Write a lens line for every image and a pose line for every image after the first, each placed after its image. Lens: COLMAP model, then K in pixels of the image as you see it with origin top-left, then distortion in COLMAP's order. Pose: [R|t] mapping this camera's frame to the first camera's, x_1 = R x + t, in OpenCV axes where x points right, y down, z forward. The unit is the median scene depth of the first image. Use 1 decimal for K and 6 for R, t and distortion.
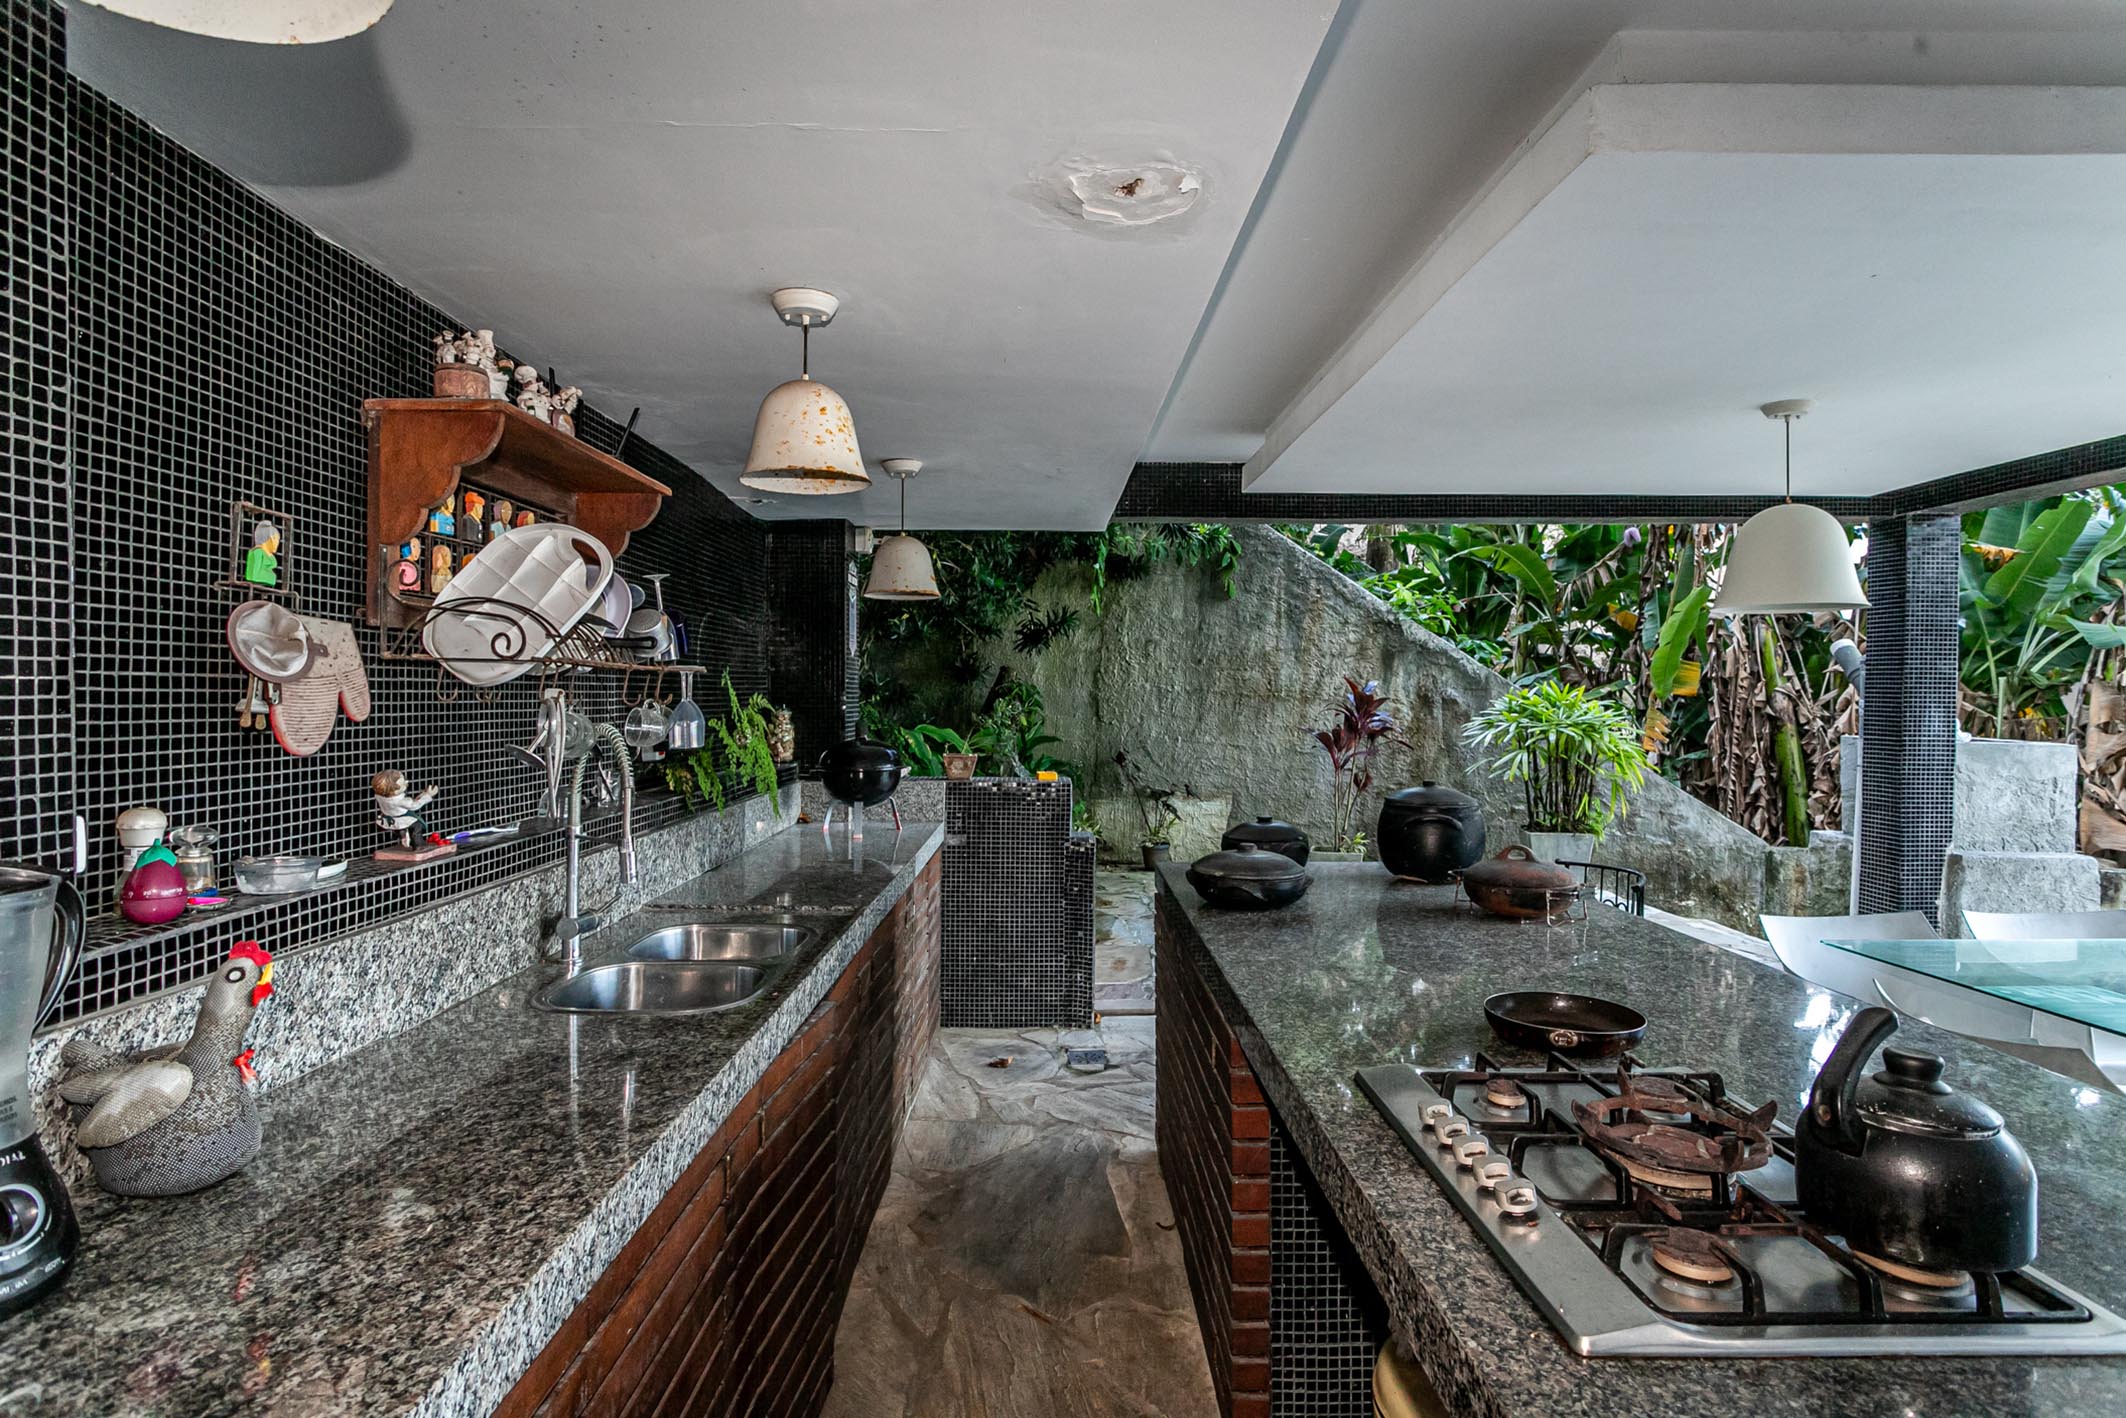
lens RADIAL K [[1090.0, 0, 1061.7], [0, 1090.0, 691.2], [0, 0, 1]] dist [-0.000889, 0.000028]
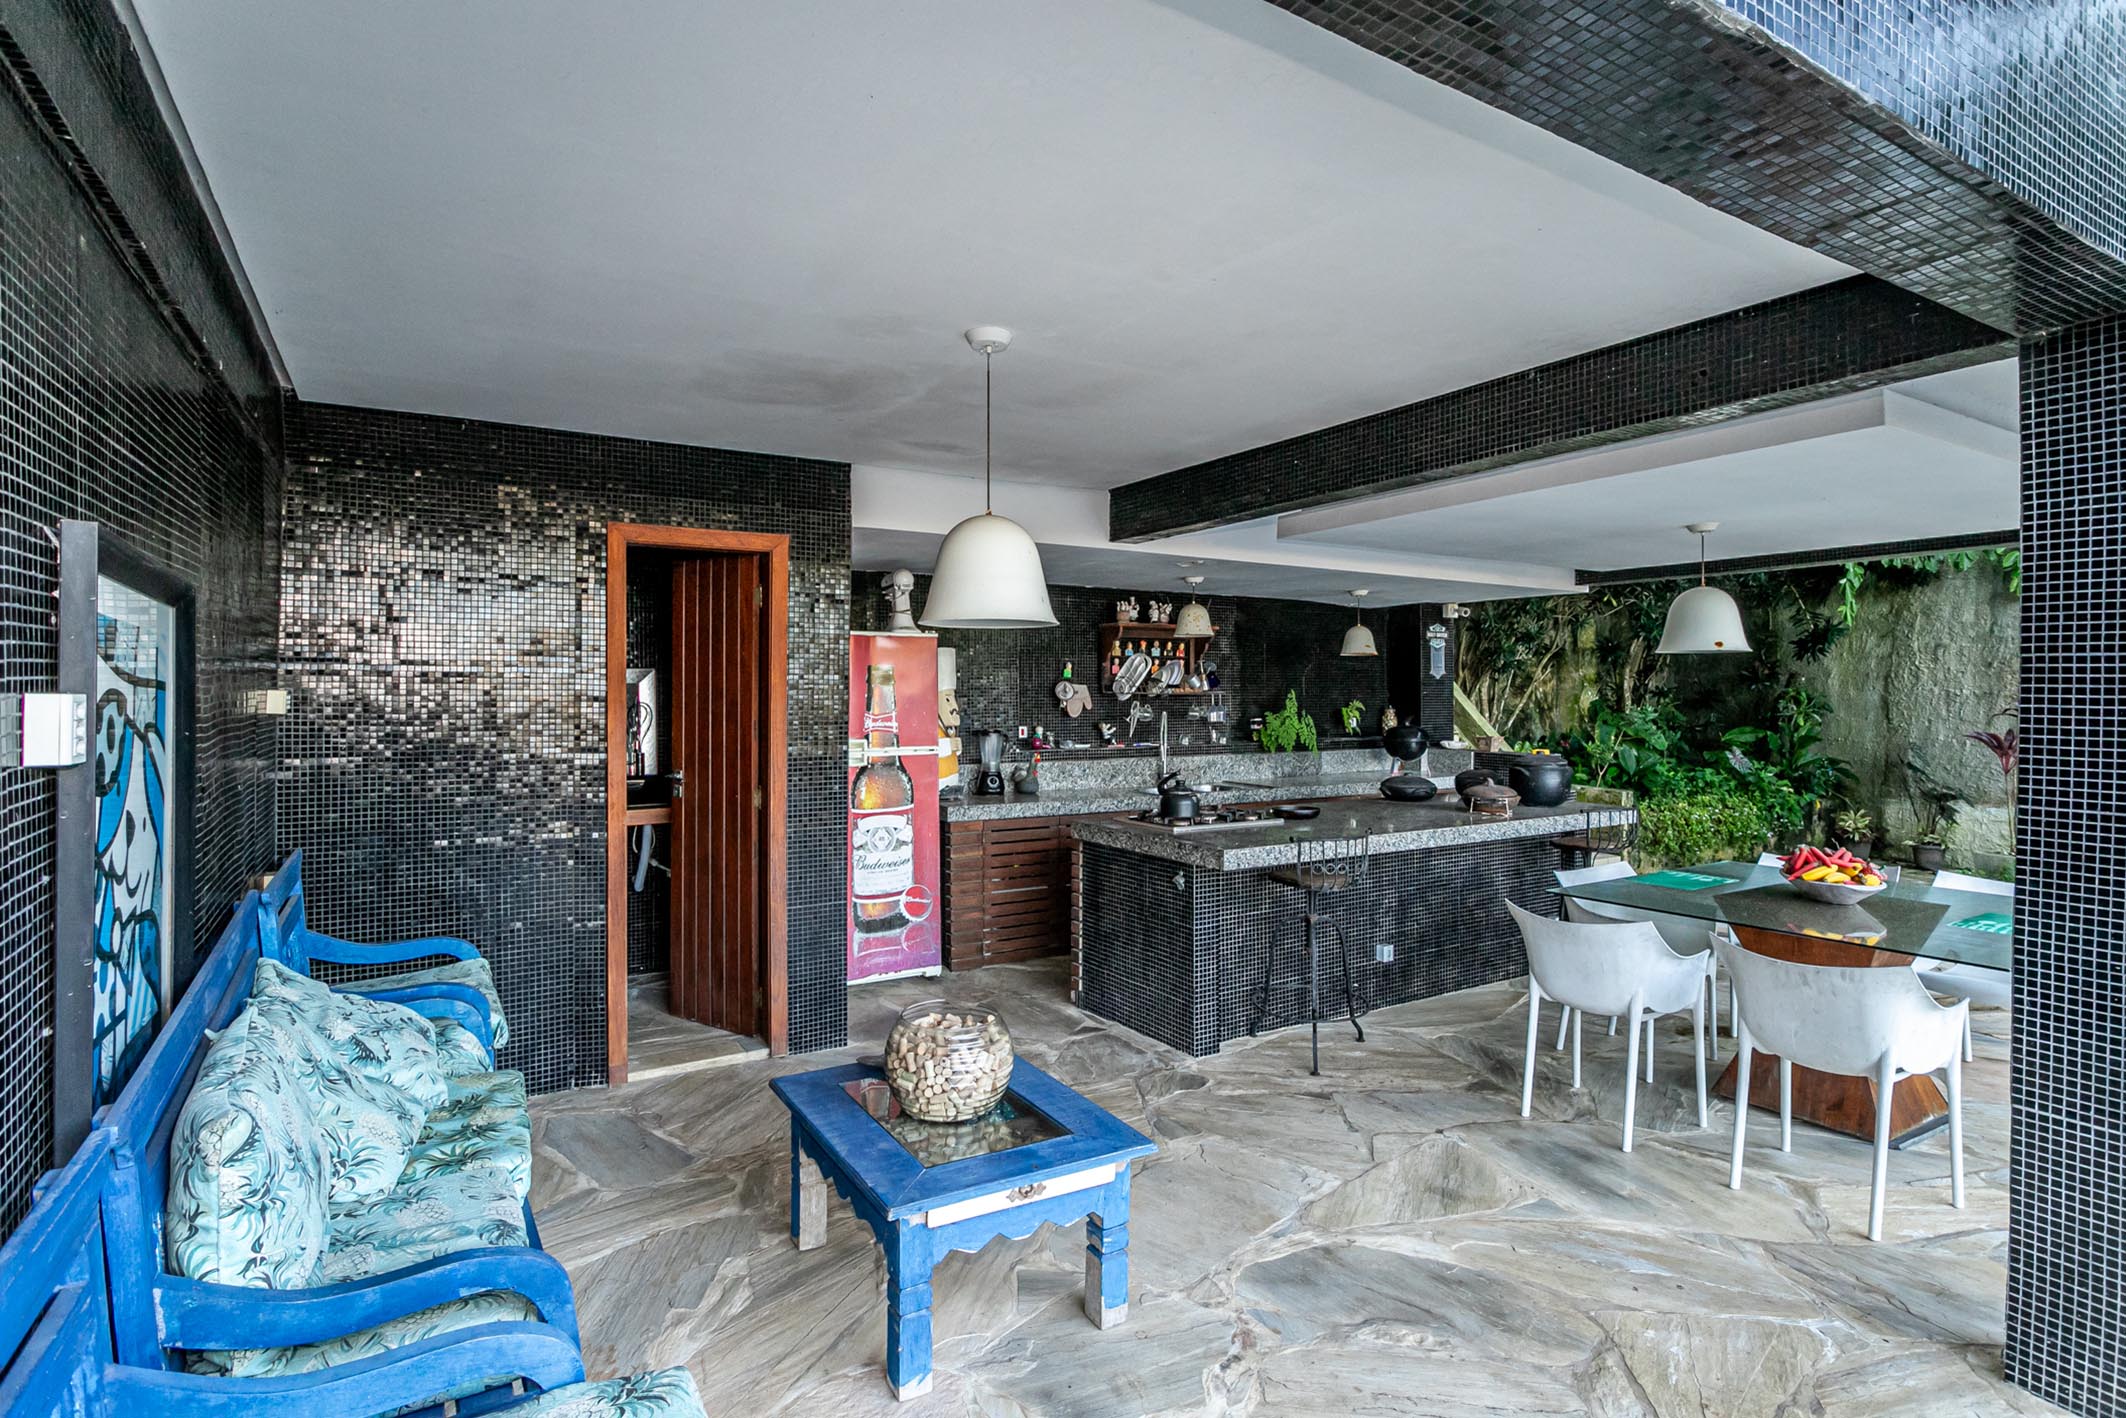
lens RADIAL K [[1090.0, 0, 1061.7], [0, 1090.0, 691.2], [0, 0, 1]] dist [-0.000889, 0.000028]
pose [[0.515198, -0.006641, -0.857045, 2.501893], [0.006396, 0.999972, -0.003904, -0.021995], [0.857047, -0.003470, 0.515226, -1.047945]]
